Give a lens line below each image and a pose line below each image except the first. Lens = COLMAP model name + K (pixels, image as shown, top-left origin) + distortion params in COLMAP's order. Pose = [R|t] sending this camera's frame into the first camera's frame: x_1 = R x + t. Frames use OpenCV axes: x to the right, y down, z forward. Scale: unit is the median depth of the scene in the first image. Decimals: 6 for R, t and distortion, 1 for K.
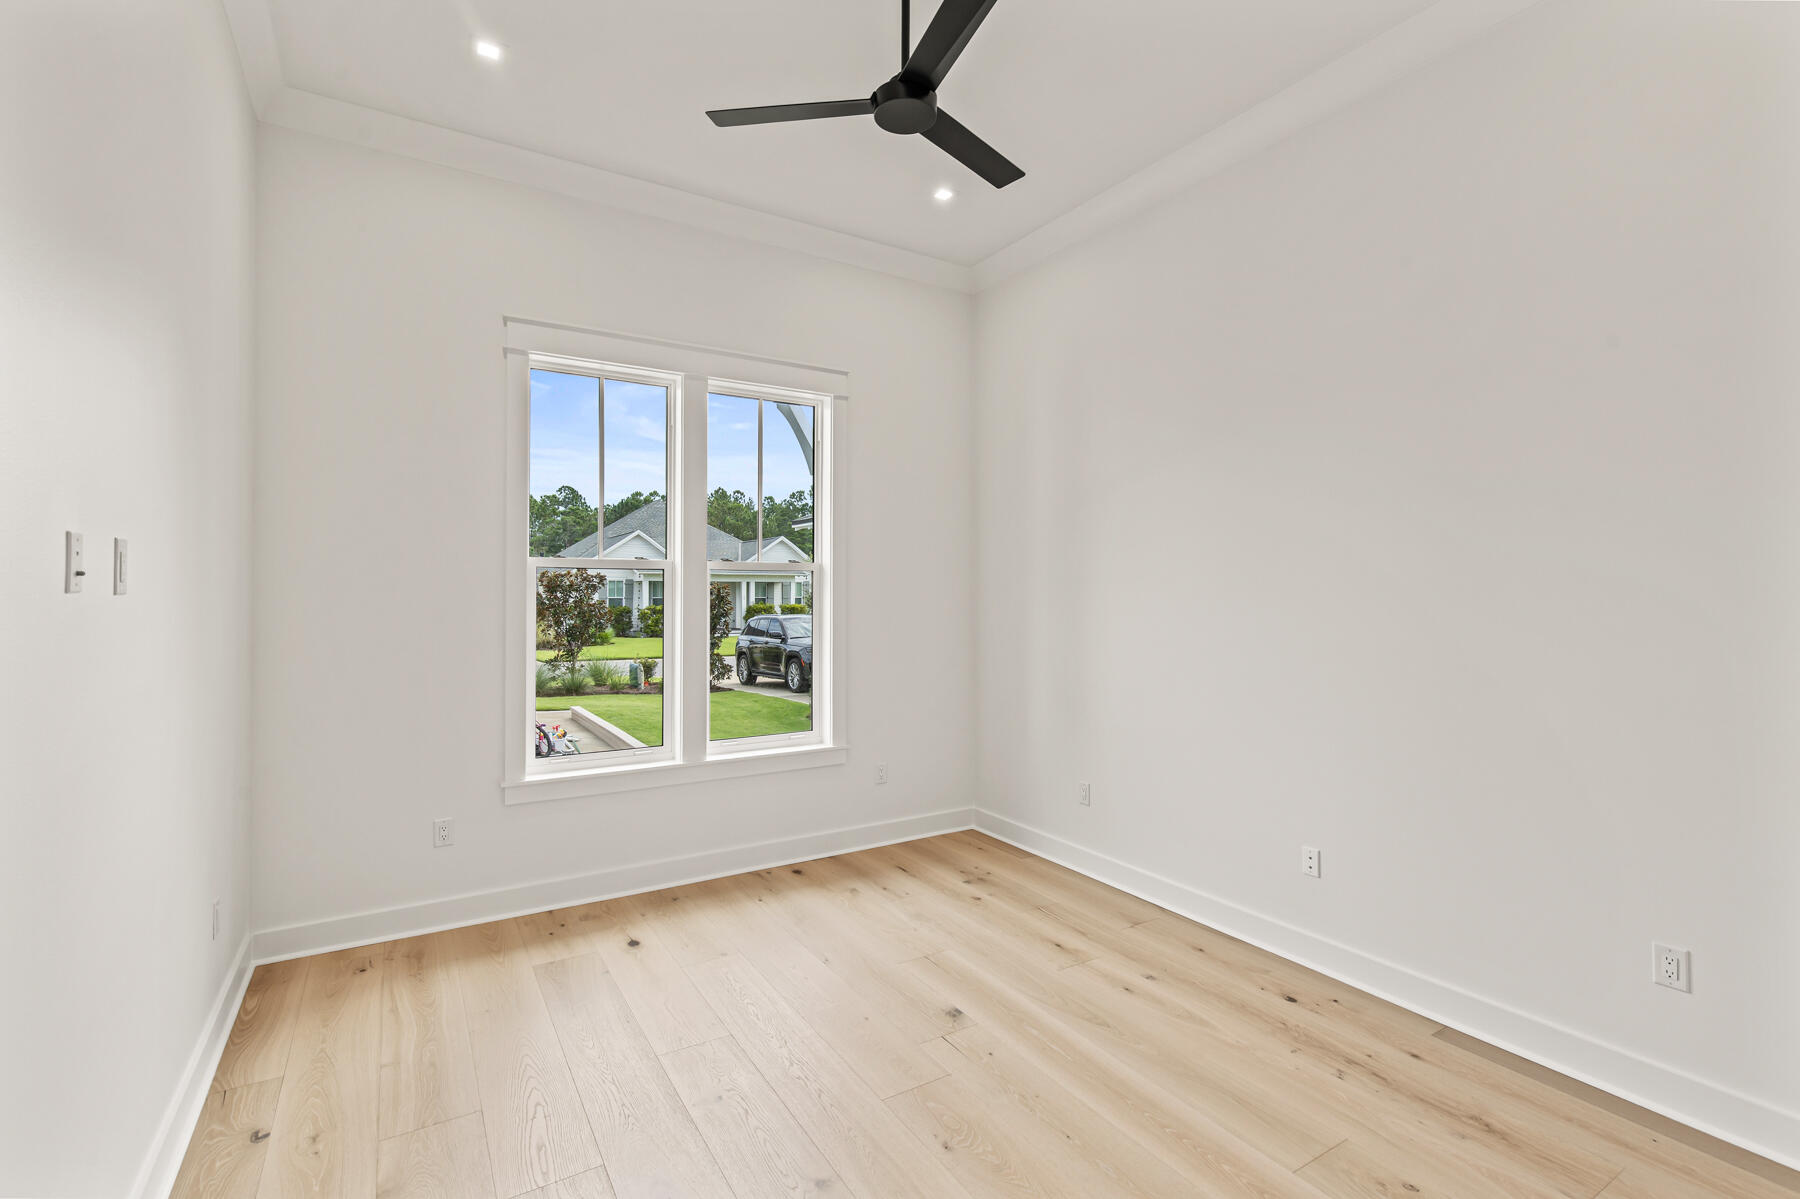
lens RADIAL K [[817.0, 0, 907.3], [0, 817.0, 595.3], [0, 0, 1]] dist [0.005526, 0.000433]
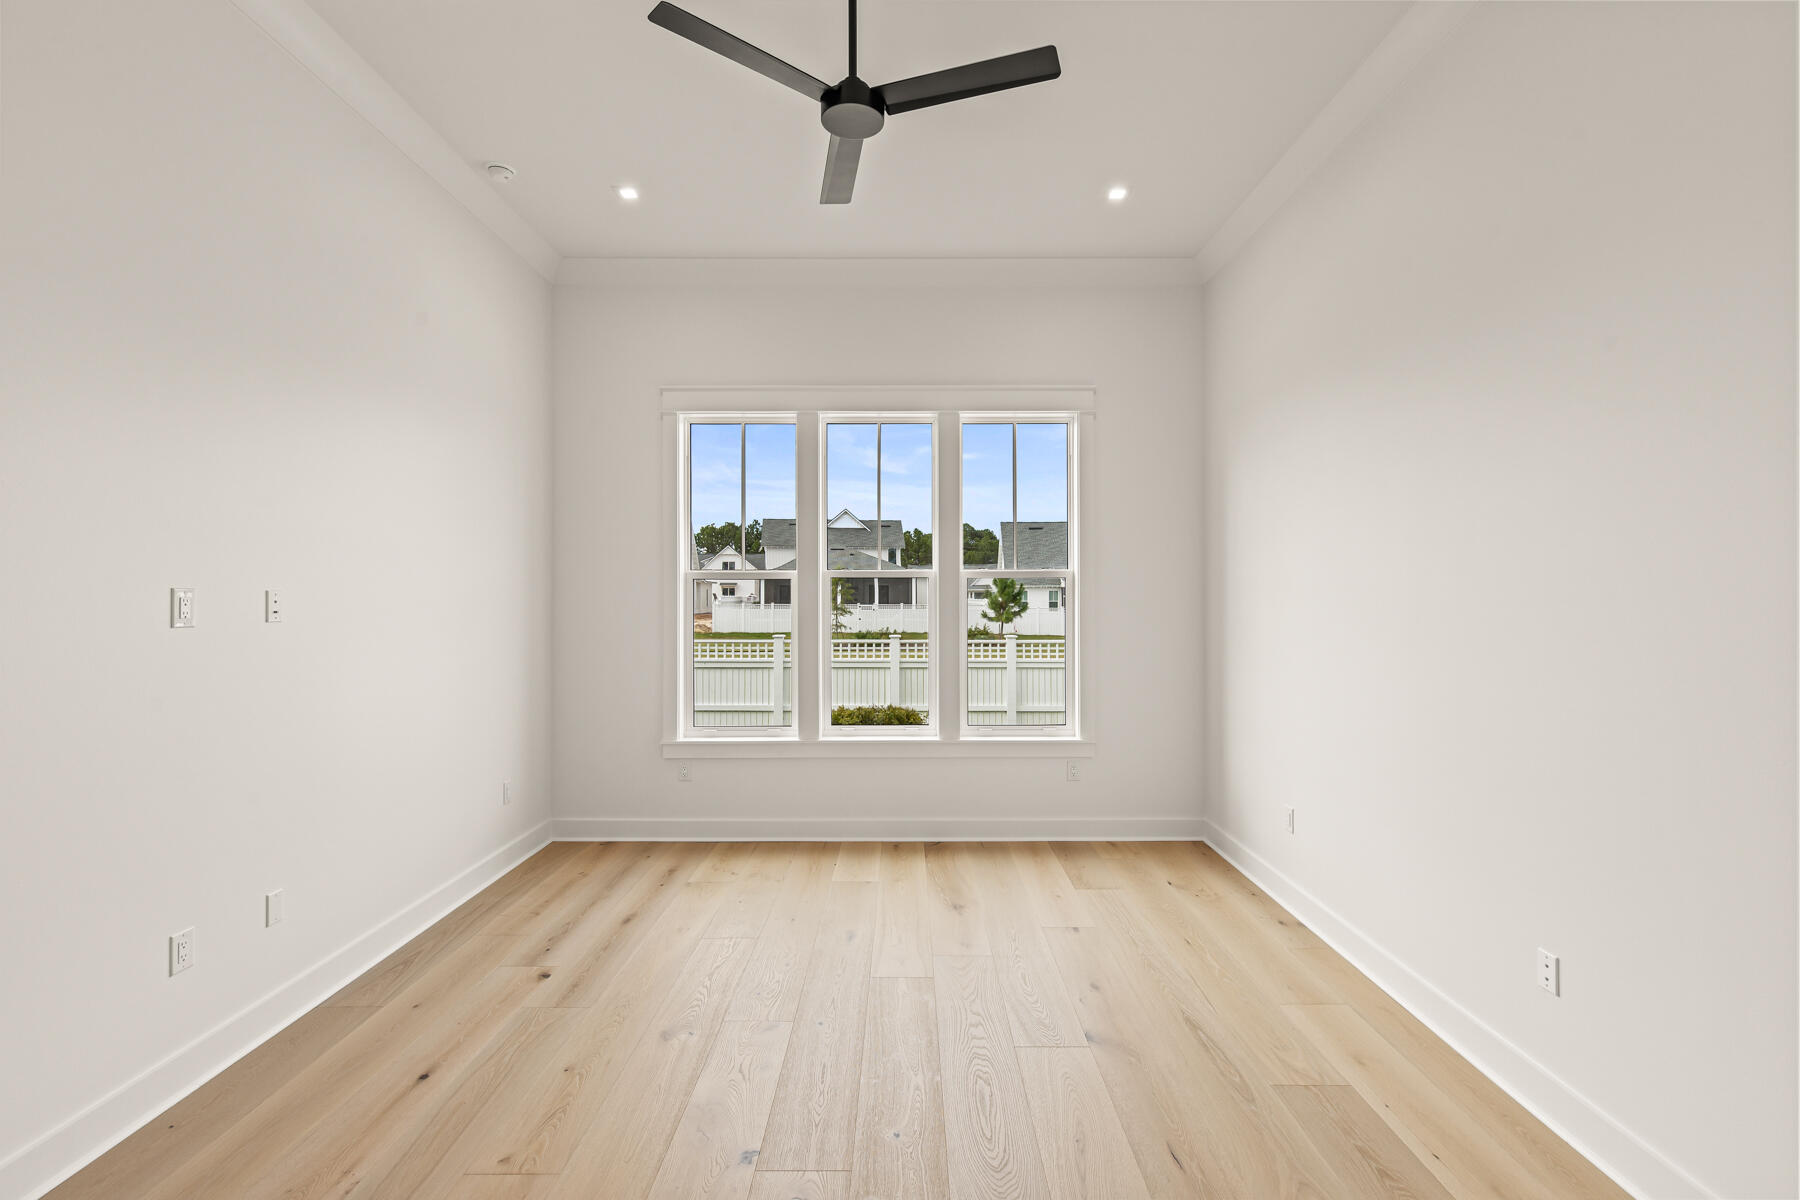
lens RADIAL K [[685.3, 0, 900.0], [0, 685.3, 600.0], [0, 0, 1]] dist [-0.020718, -0.000095]
pose [[0.849053, 0.003992, -0.528293, 0.325691], [-0.002916, 0.999992, 0.002870, -0.000894], [0.528300, -0.000897, 0.849057, 0.206104]]
